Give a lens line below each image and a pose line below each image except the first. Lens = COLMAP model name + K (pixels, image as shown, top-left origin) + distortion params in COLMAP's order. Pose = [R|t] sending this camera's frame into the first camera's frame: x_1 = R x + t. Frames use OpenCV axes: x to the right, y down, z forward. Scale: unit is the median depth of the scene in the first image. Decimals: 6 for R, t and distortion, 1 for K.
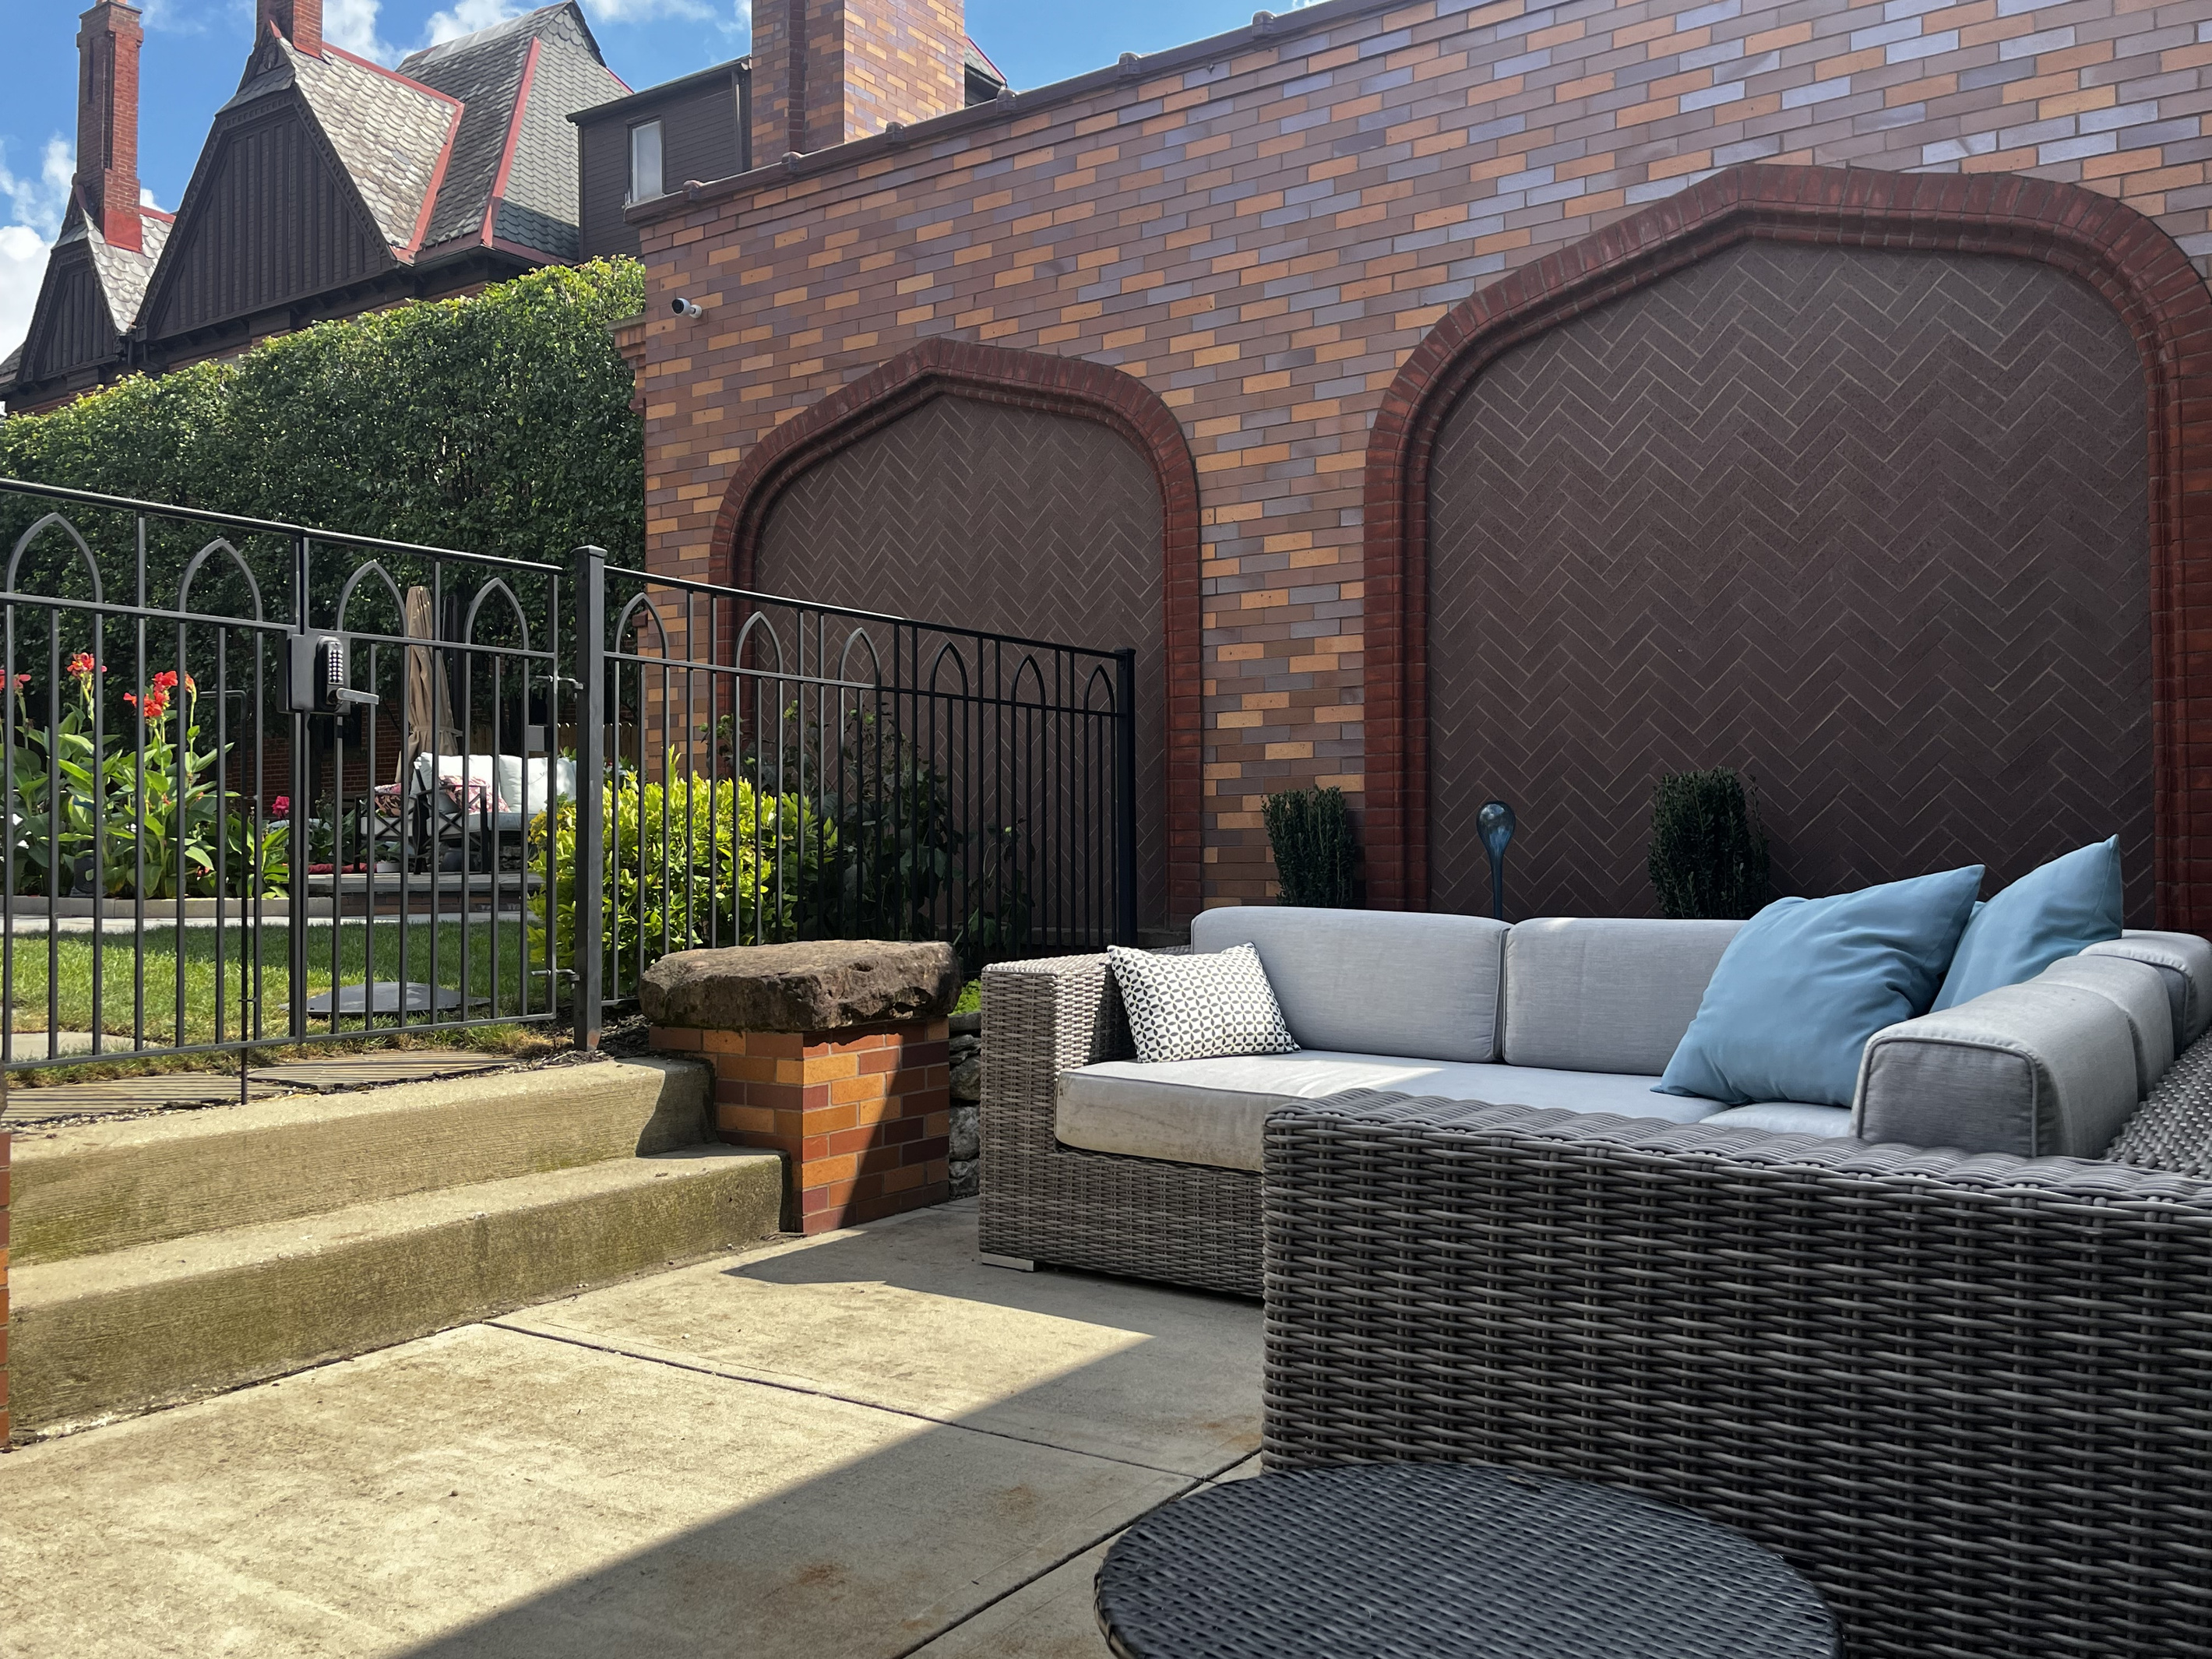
lens RADIAL K [[1831.5, 0, 1091.6], [0, 1831.5, 819.7], [0, 0, 1]] dist [0.064381, -0.074766]
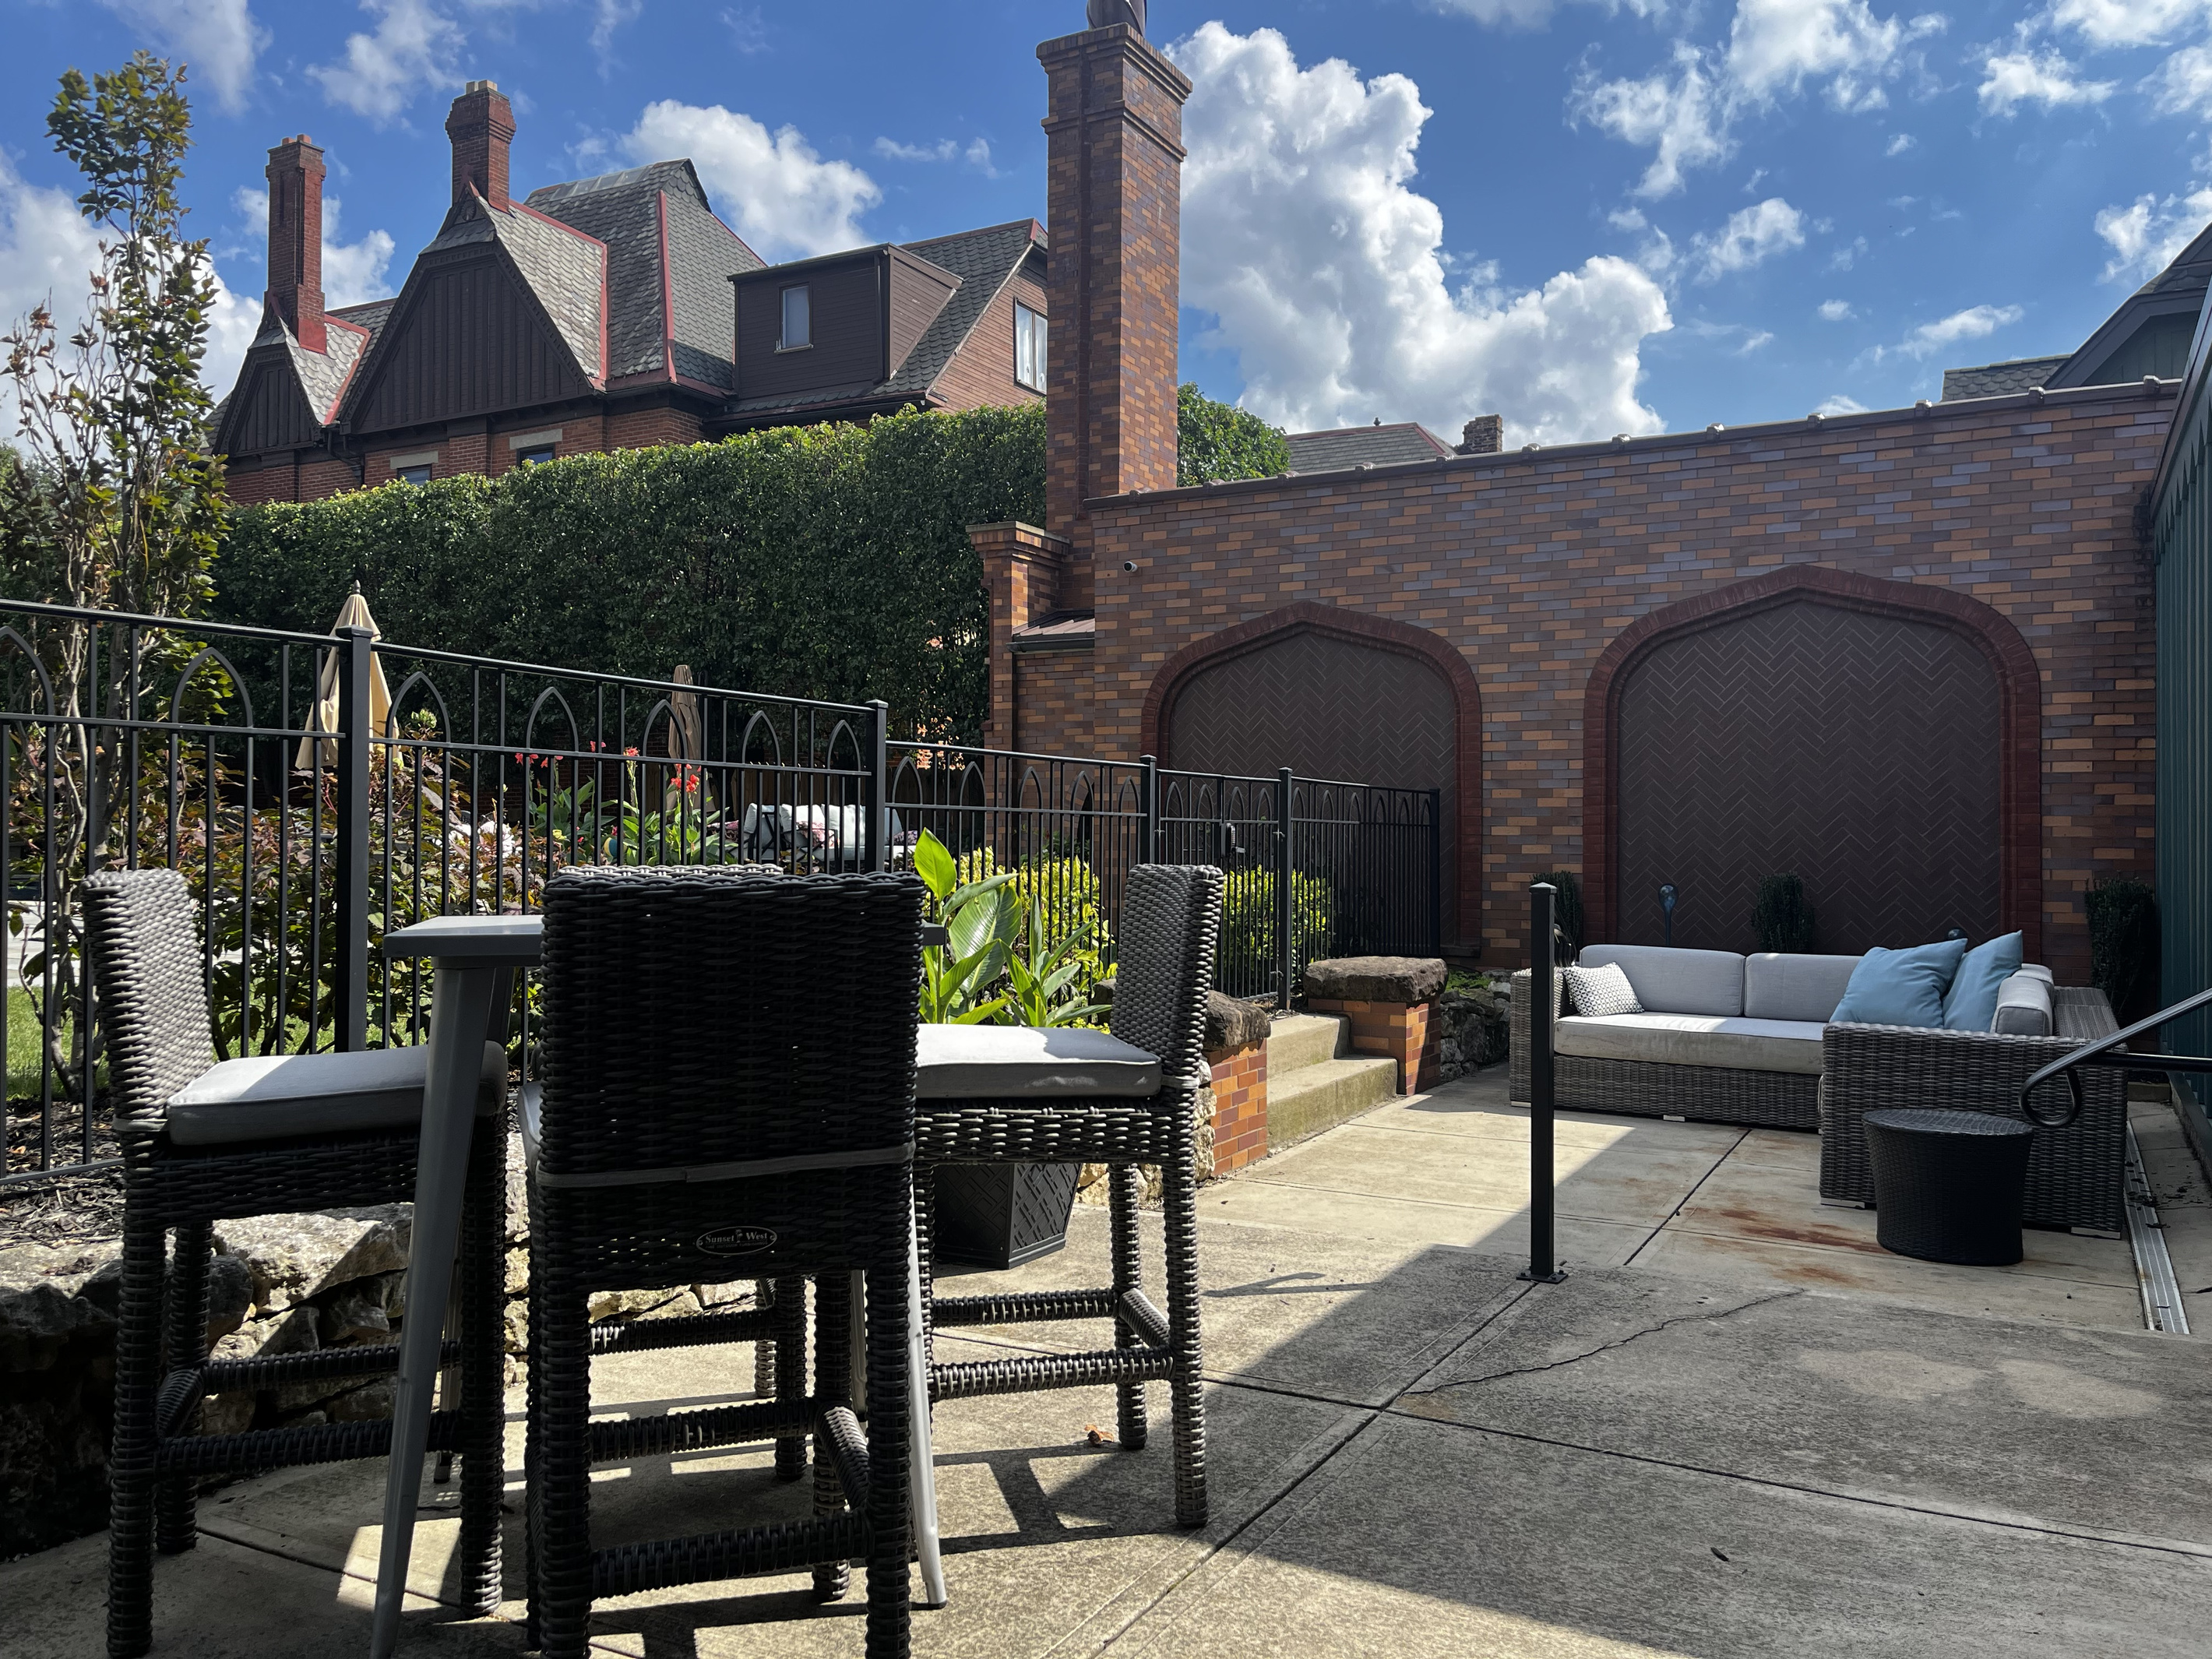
lens RADIAL K [[1676.1, 0, 1100.4], [0, 1676.1, 832.5], [0, 0, 1]] dist [0.073815, -0.083202]
pose [[0.995322, 0.009512, 0.096141, -0.534643], [-0.011020, 0.999824, 0.015168, -0.082237], [-0.095980, -0.016156, 0.995252, -0.696900]]
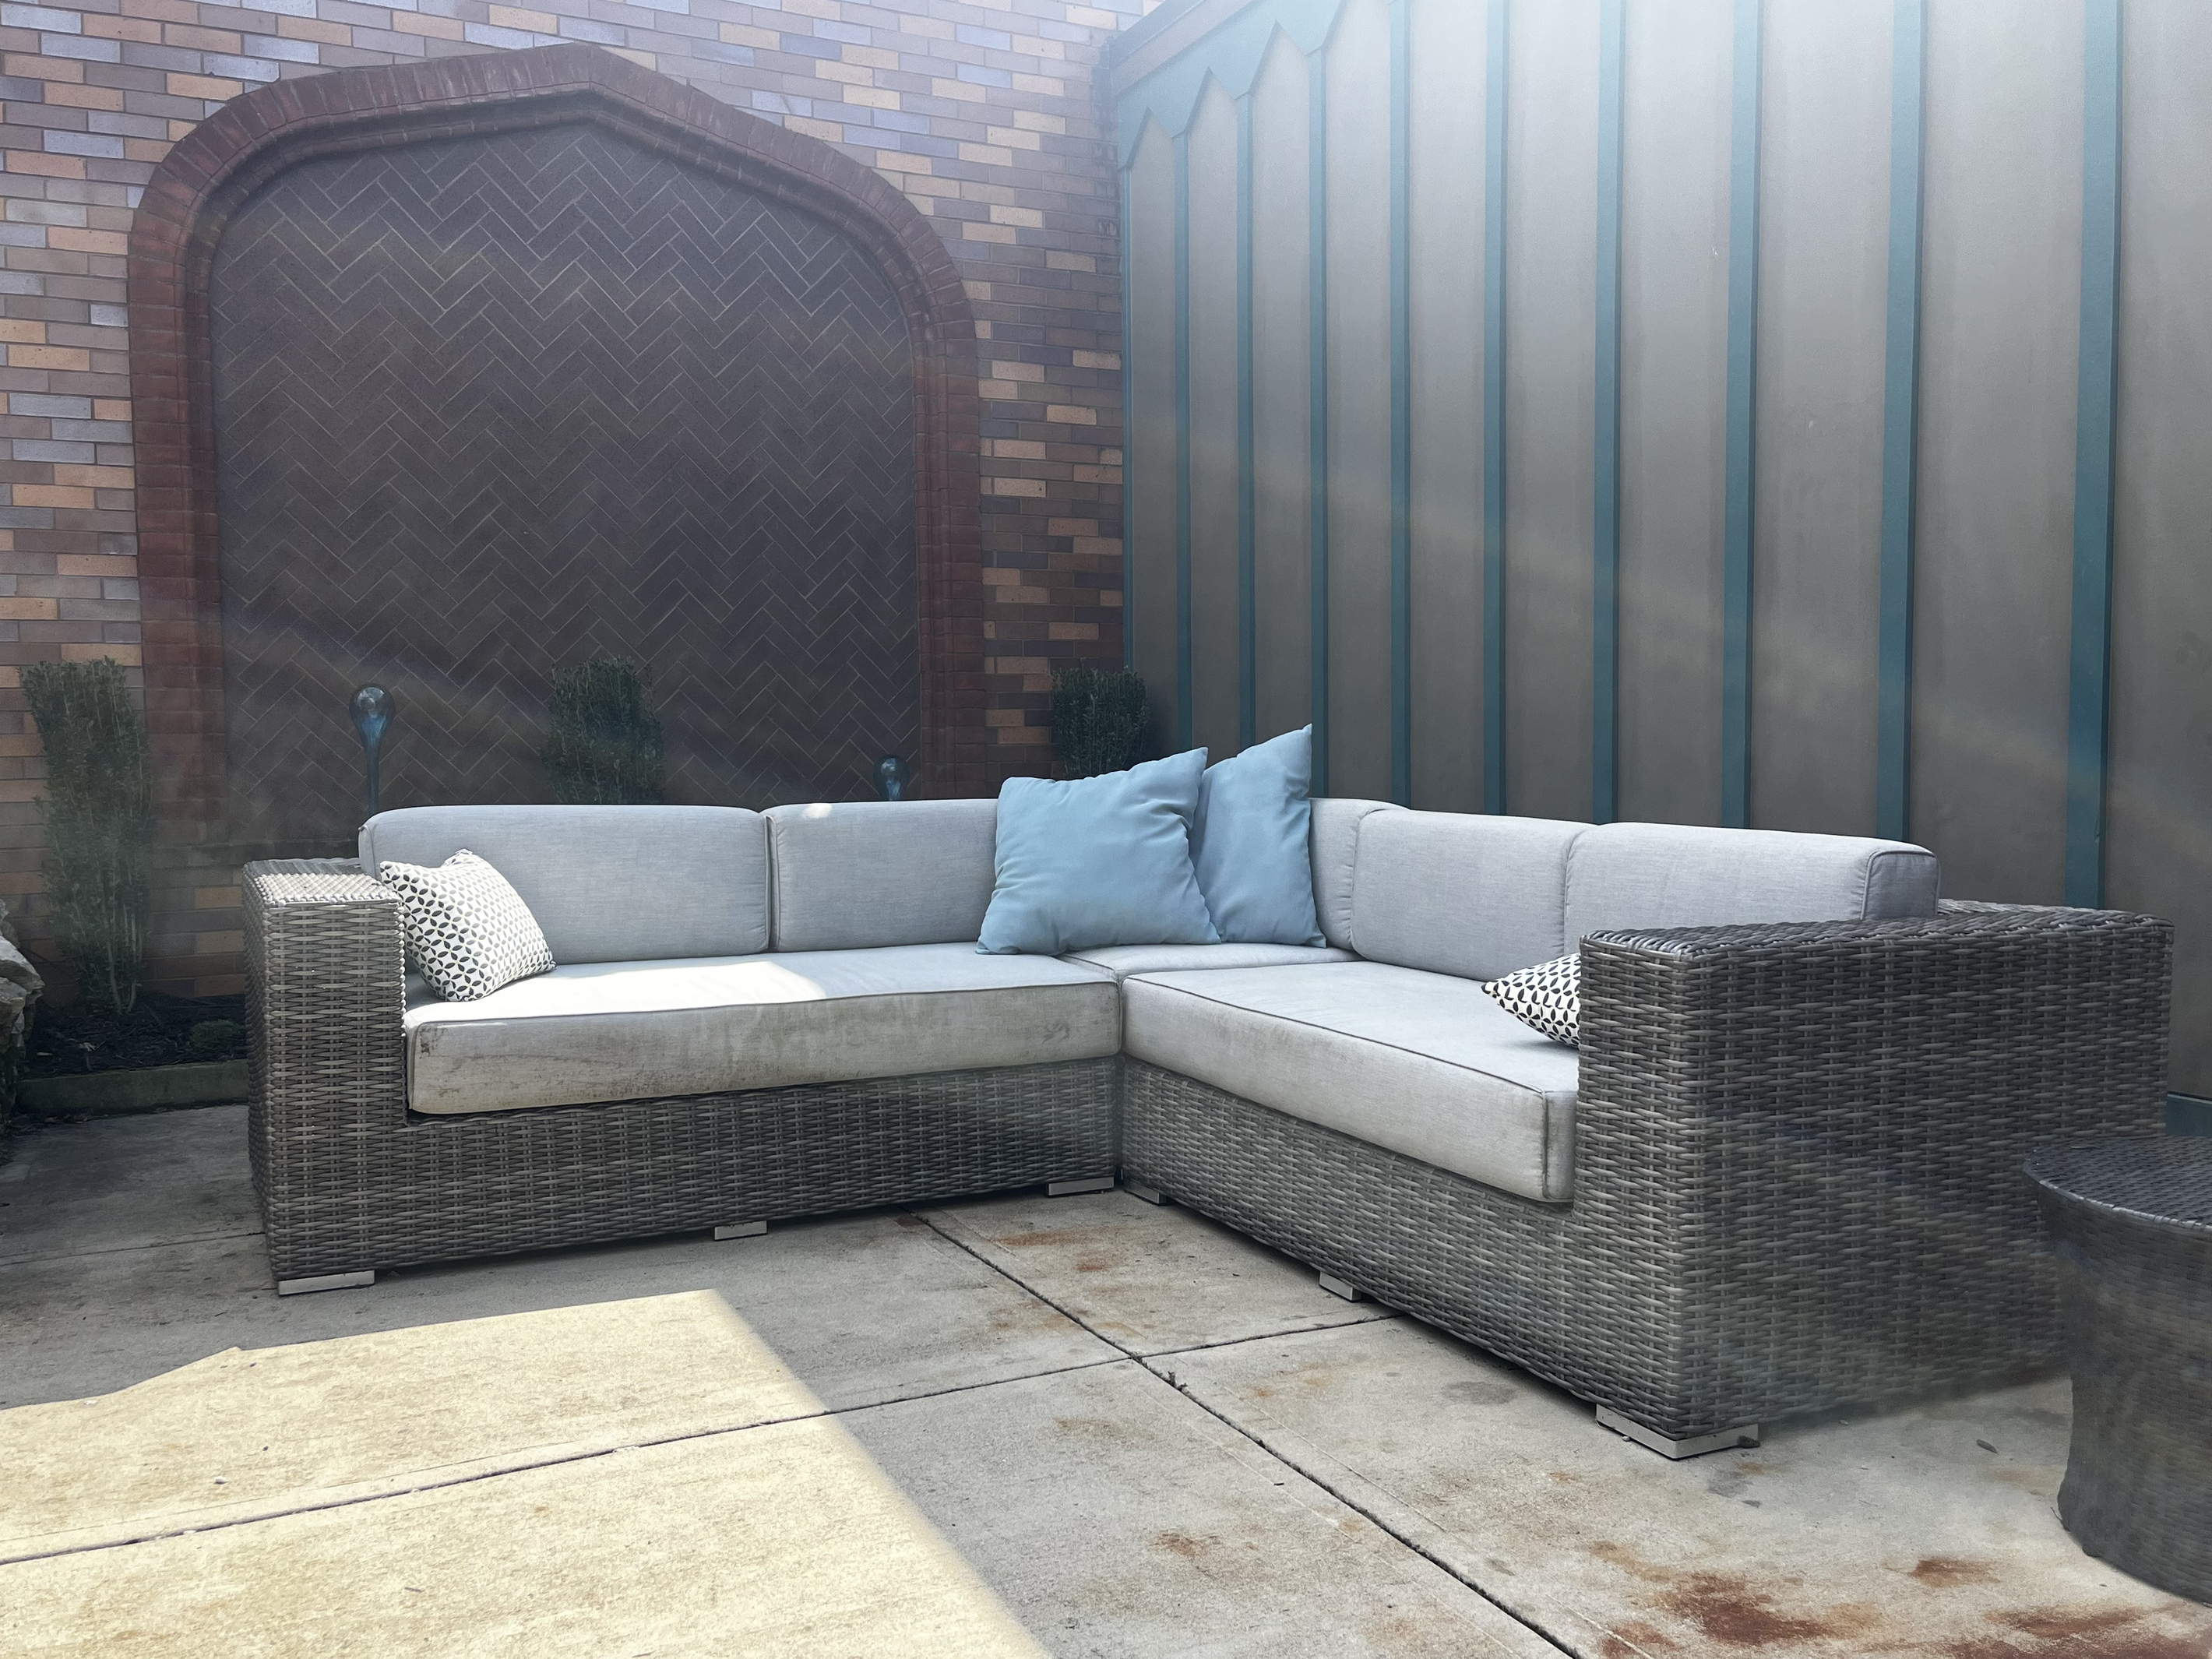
lens RADIAL K [[1831.5, 0, 1092.1], [0, 1831.5, 840.0], [0, 0, 1]] dist [0.064381, -0.074766]
pose [[0.489480, -0.051342, 0.870502, -0.381111], [-0.010747, 0.997834, 0.064895, 0.003703], [-0.871948, -0.041120, 0.487868, 0.250687]]
